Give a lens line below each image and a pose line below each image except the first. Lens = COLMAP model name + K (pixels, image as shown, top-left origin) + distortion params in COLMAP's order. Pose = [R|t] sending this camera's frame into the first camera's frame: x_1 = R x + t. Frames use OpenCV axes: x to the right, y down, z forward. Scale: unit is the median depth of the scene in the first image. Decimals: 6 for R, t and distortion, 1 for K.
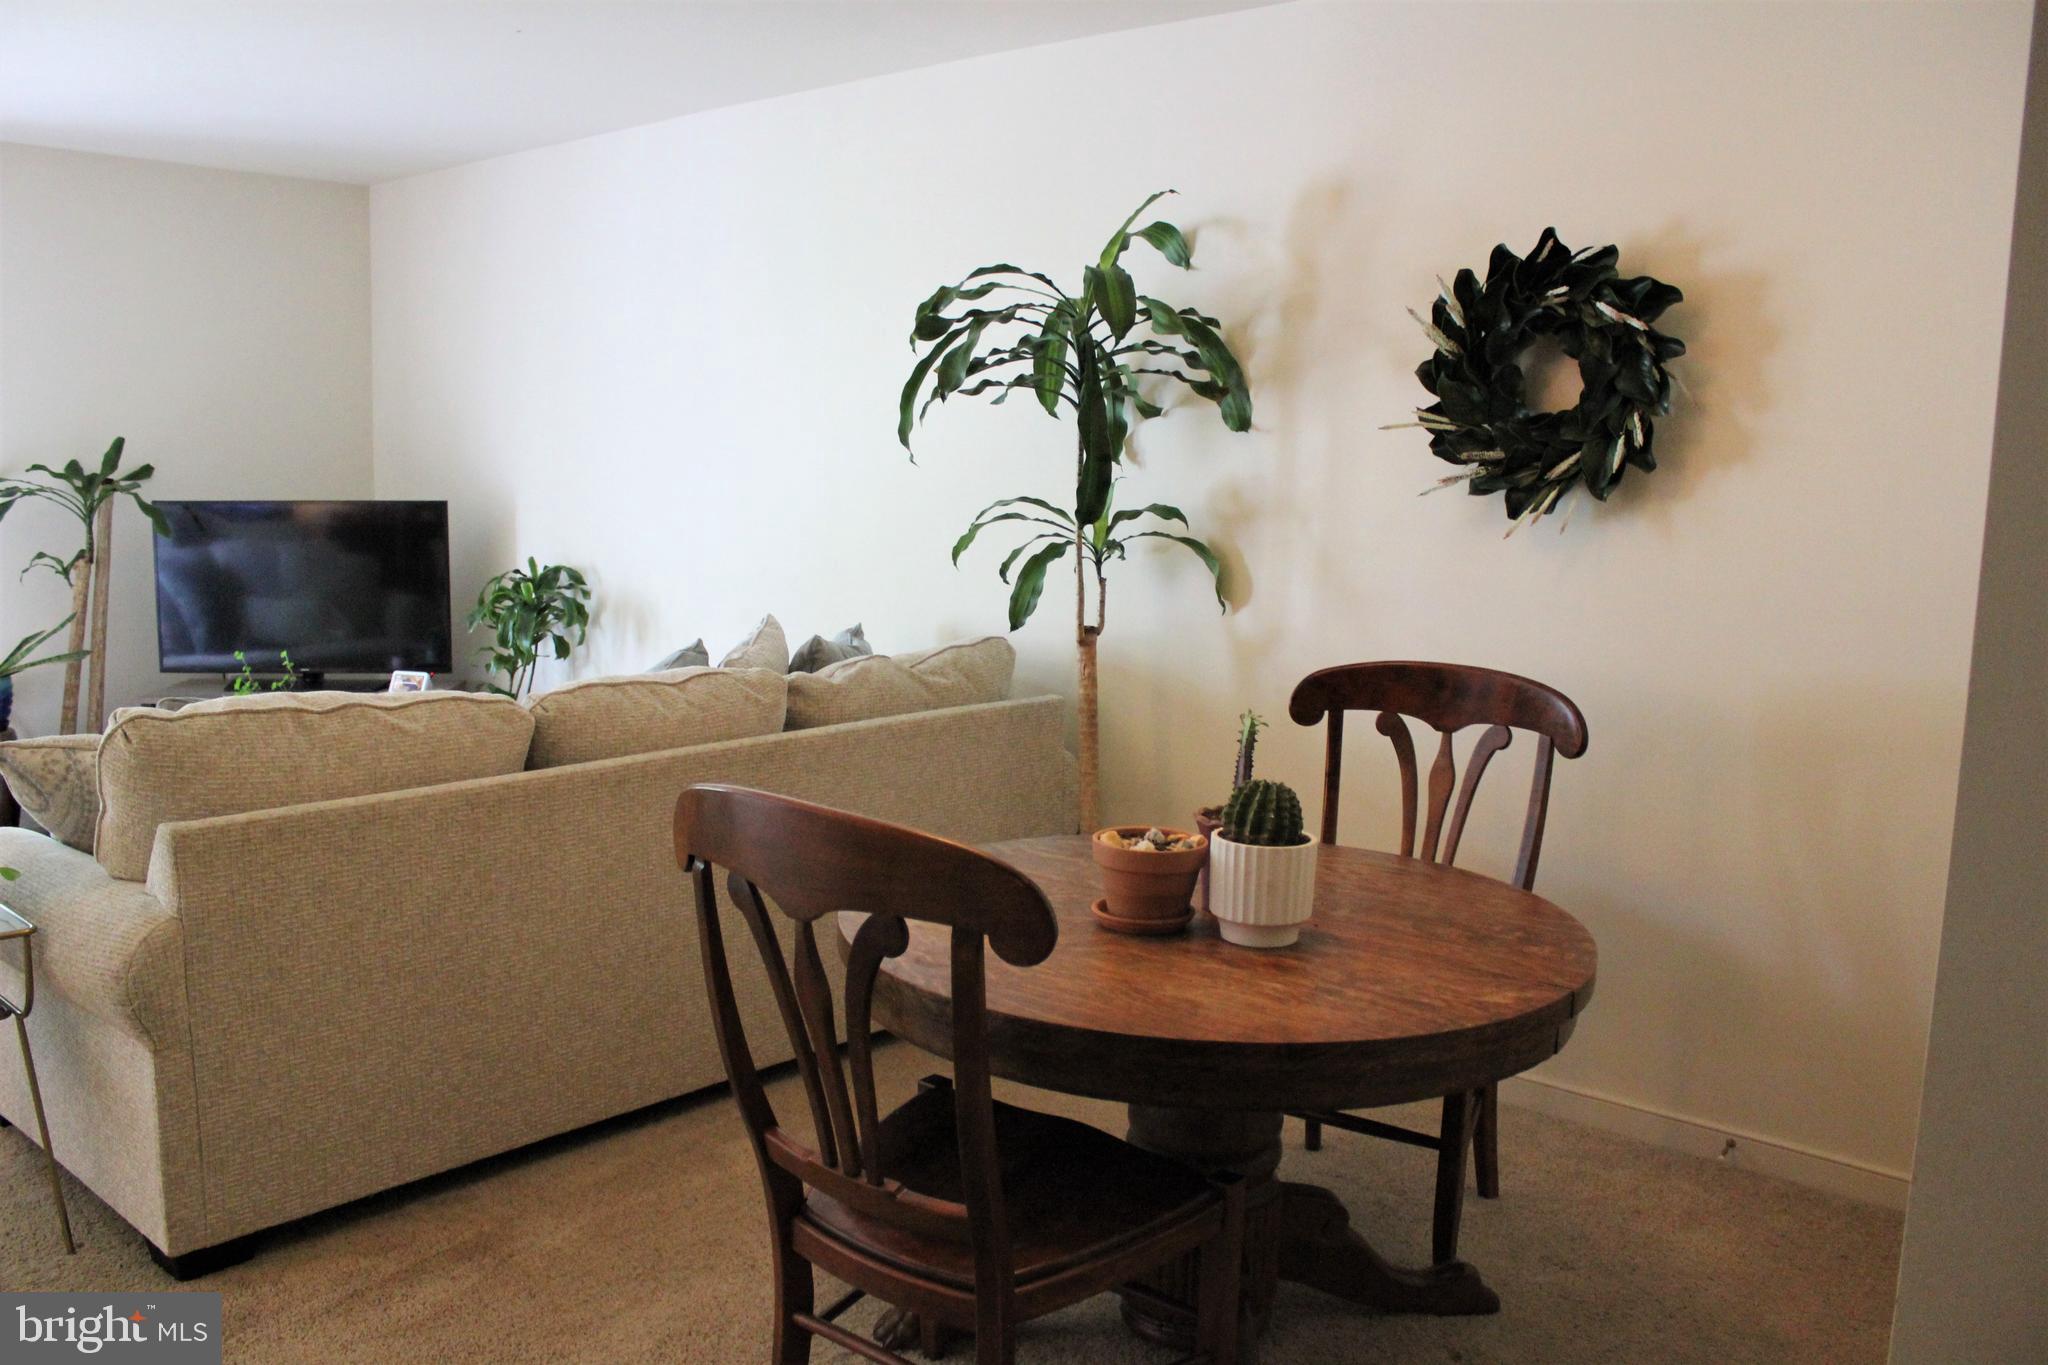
lens RADIAL K [[1694.2, 0, 1024.0], [0, 1694.2, 682.5], [0, 0, 1]] dist [-0.150148, 0.145873]
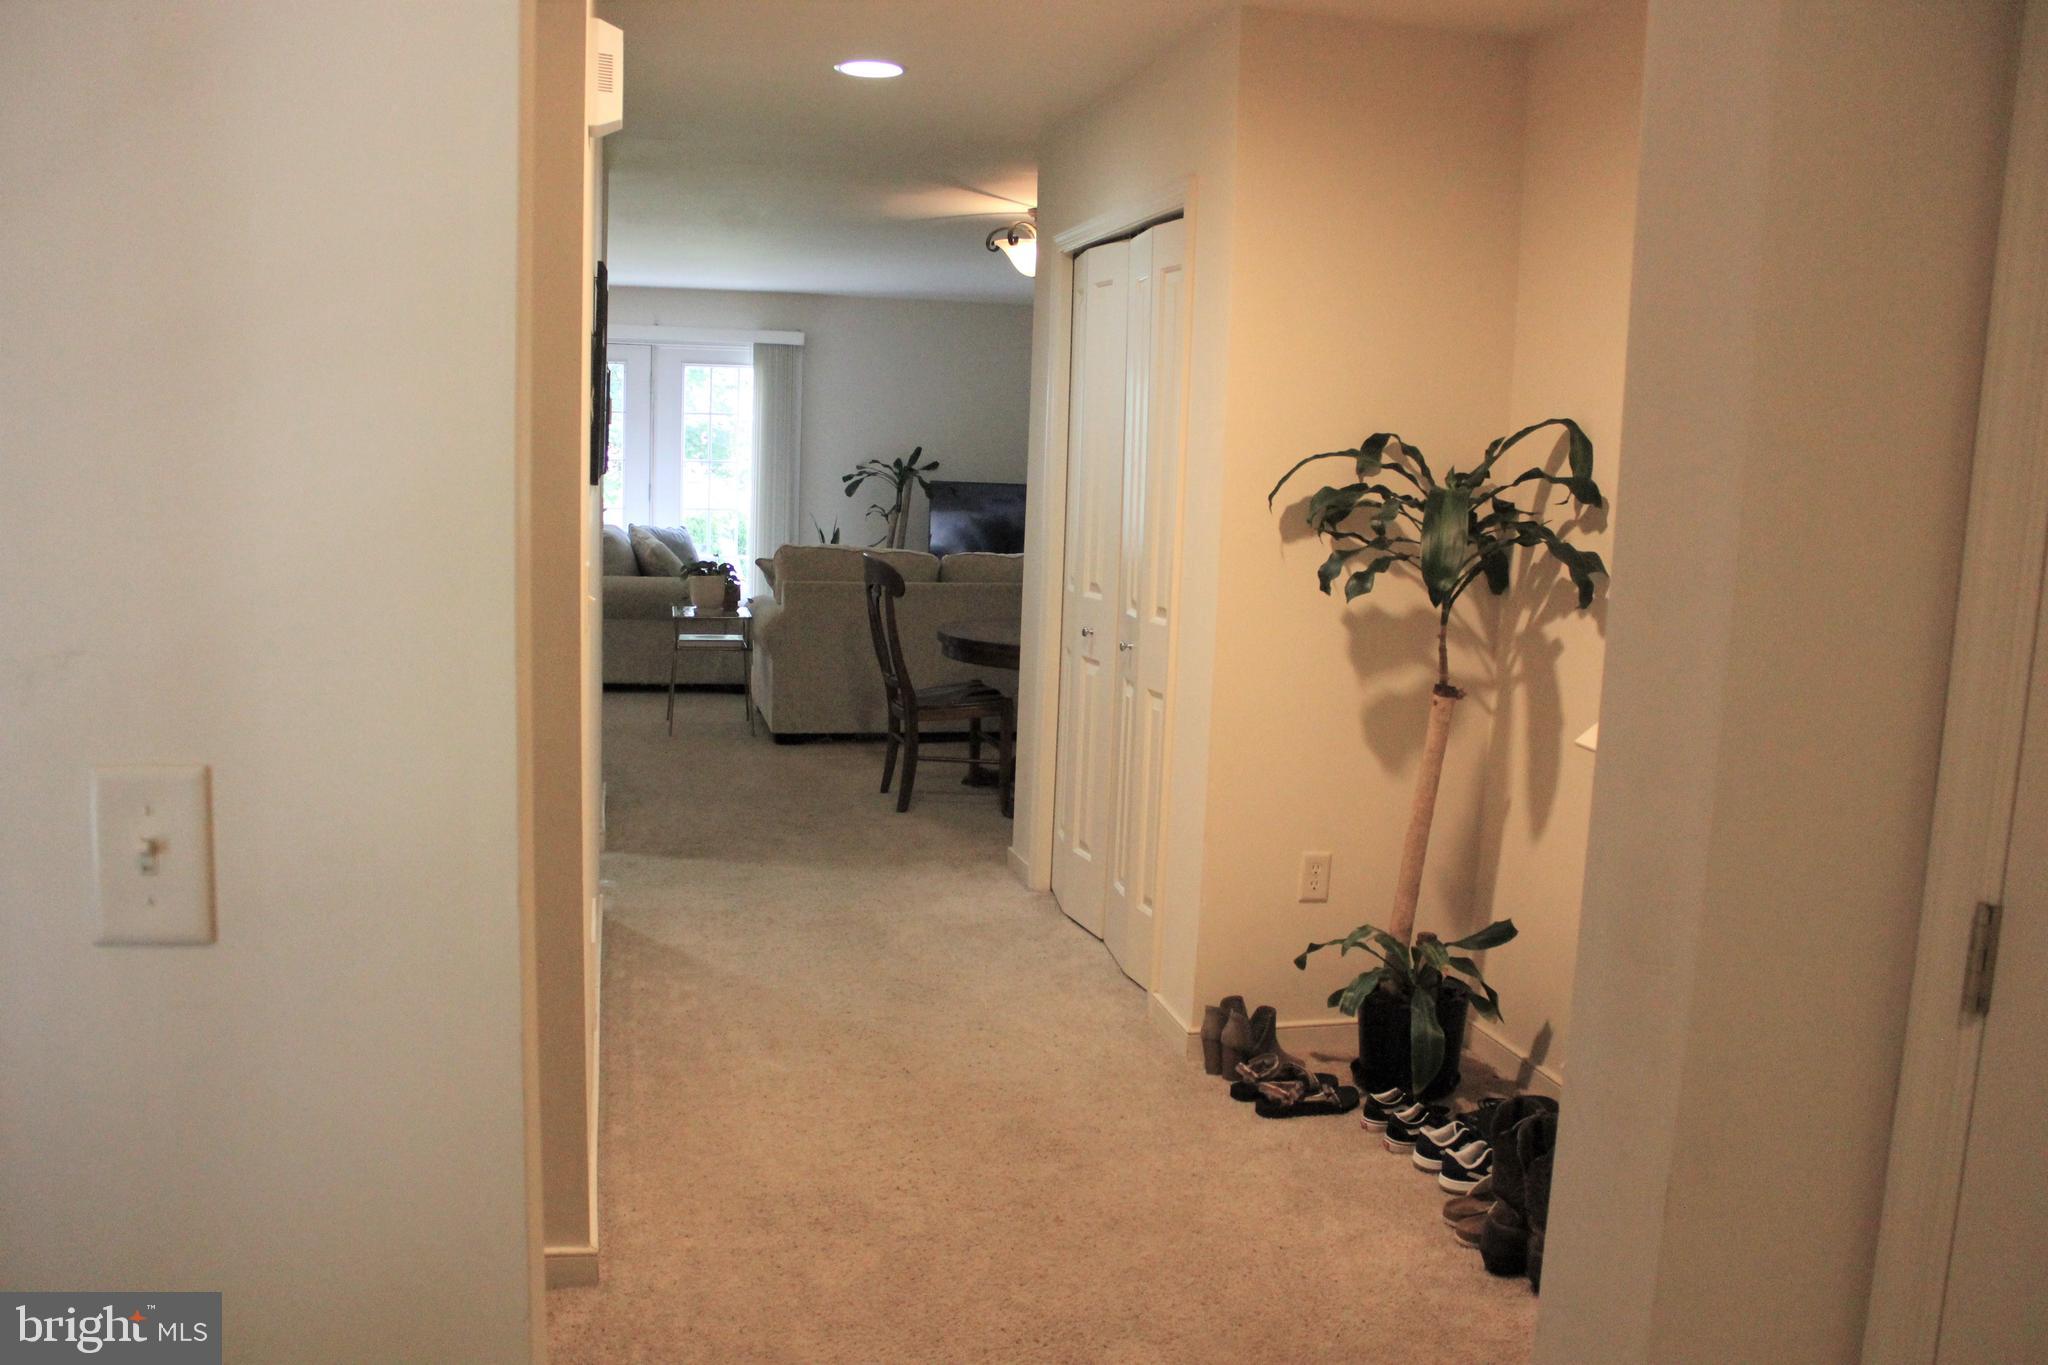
lens RADIAL K [[1694.2, 0, 1024.0], [0, 1694.2, 682.5], [0, 0, 1]] dist [-0.150148, 0.145873]
pose [[0.822703, 0.085591, -0.561990, 0.978217], [-0.093750, 0.995492, 0.014371, 0.120308], [0.560687, 0.040864, 0.827019, -0.784299]]
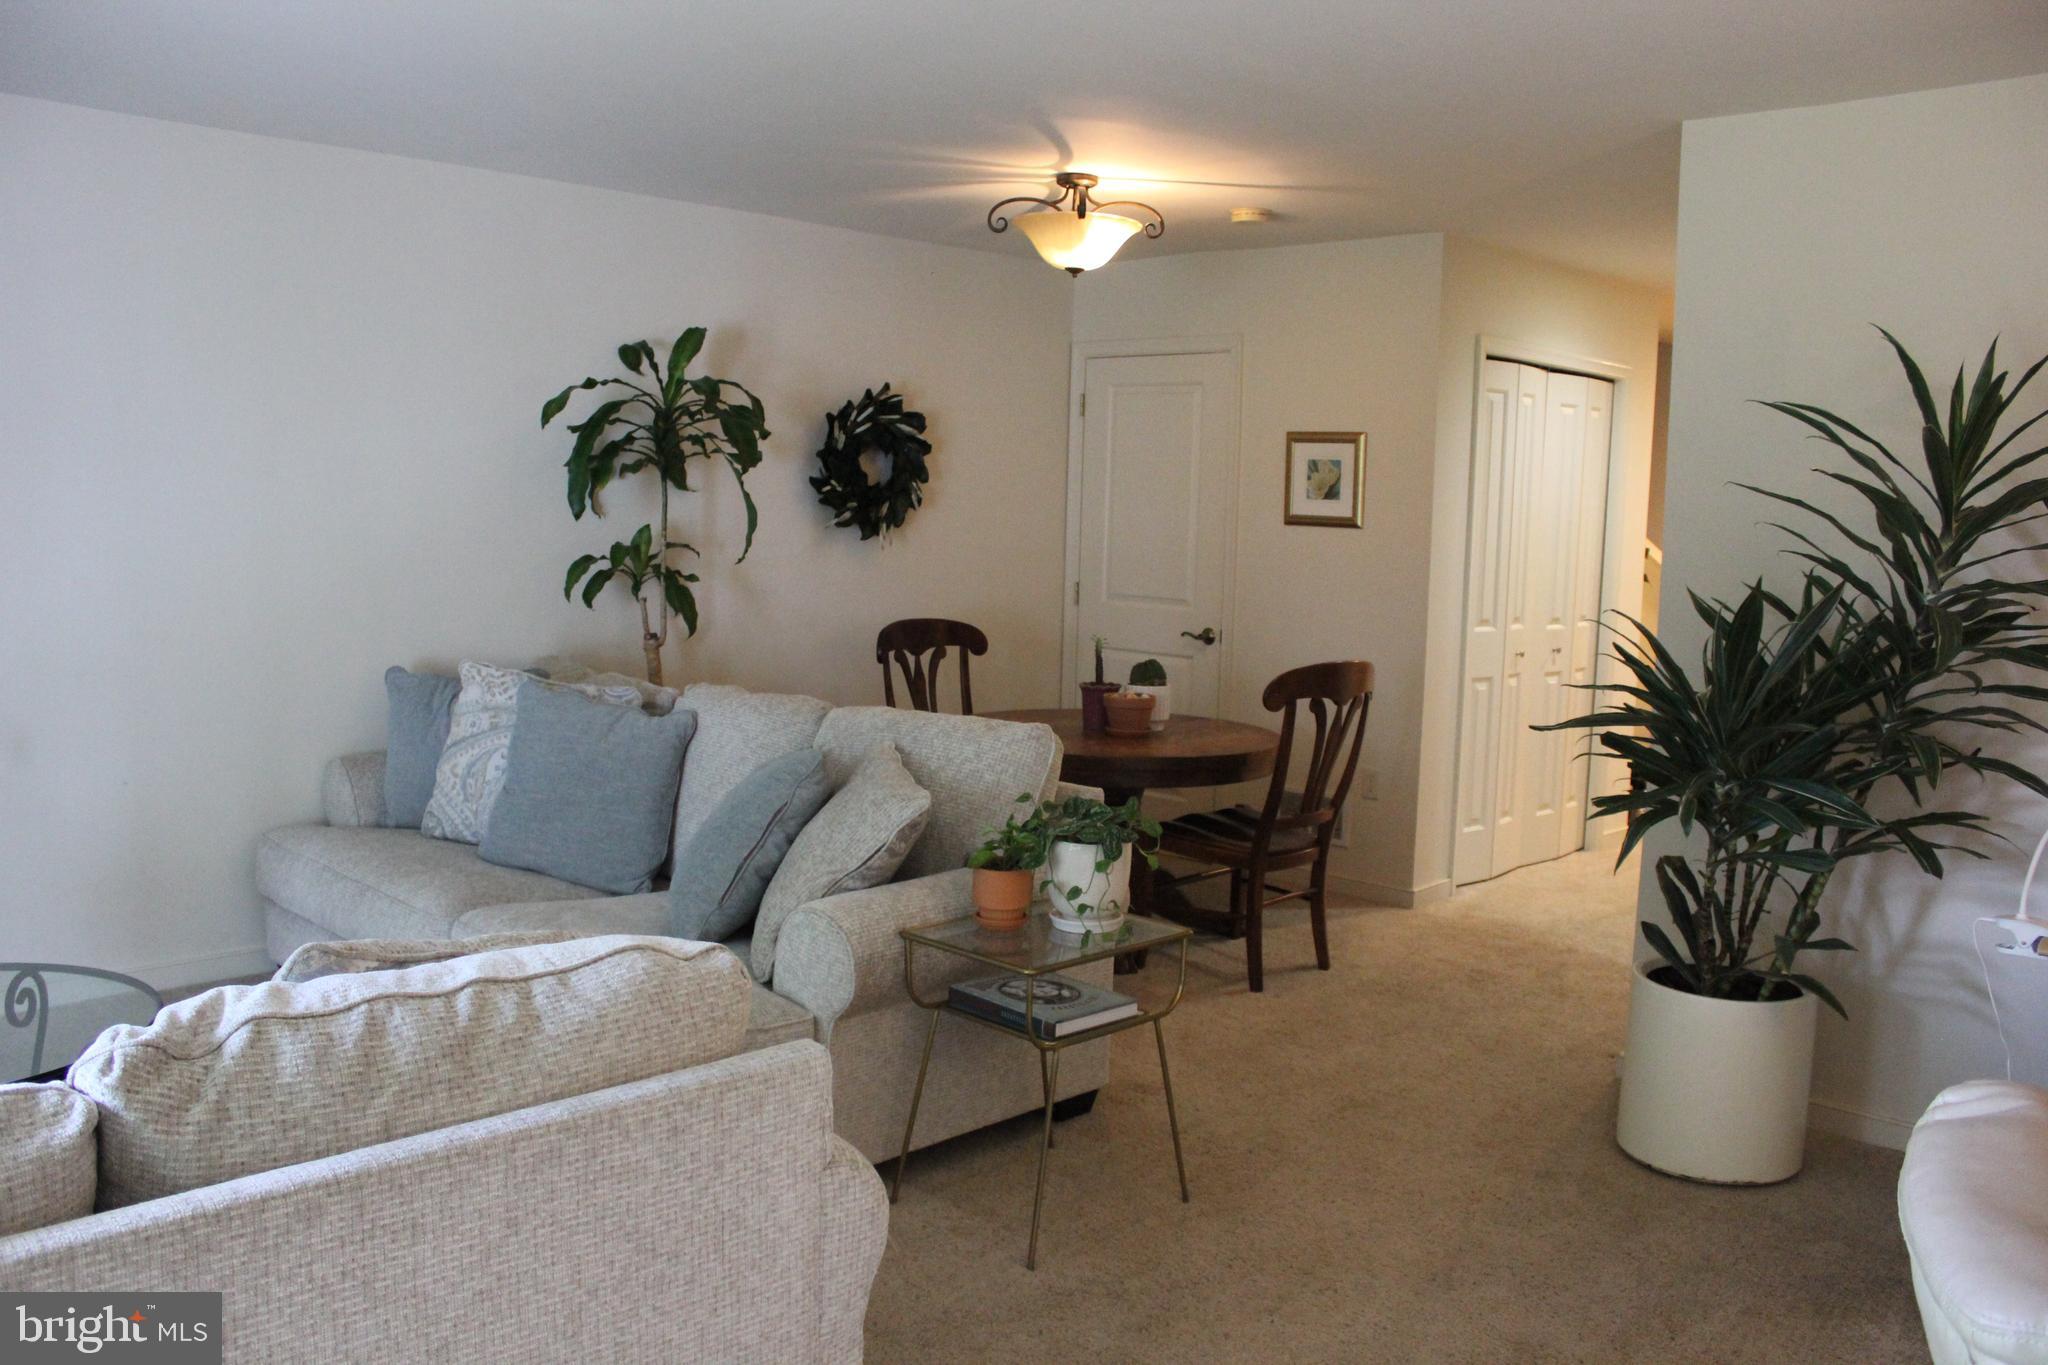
lens RADIAL K [[1694.2, 0, 1024.0], [0, 1694.2, 682.5], [0, 0, 1]] dist [-0.150148, 0.145873]
pose [[0.049510, -0.125494, 0.990858, -1.276258], [0.107904, 0.986940, 0.119606, -0.120609], [-0.992928, 0.100996, 0.062405, 0.602270]]
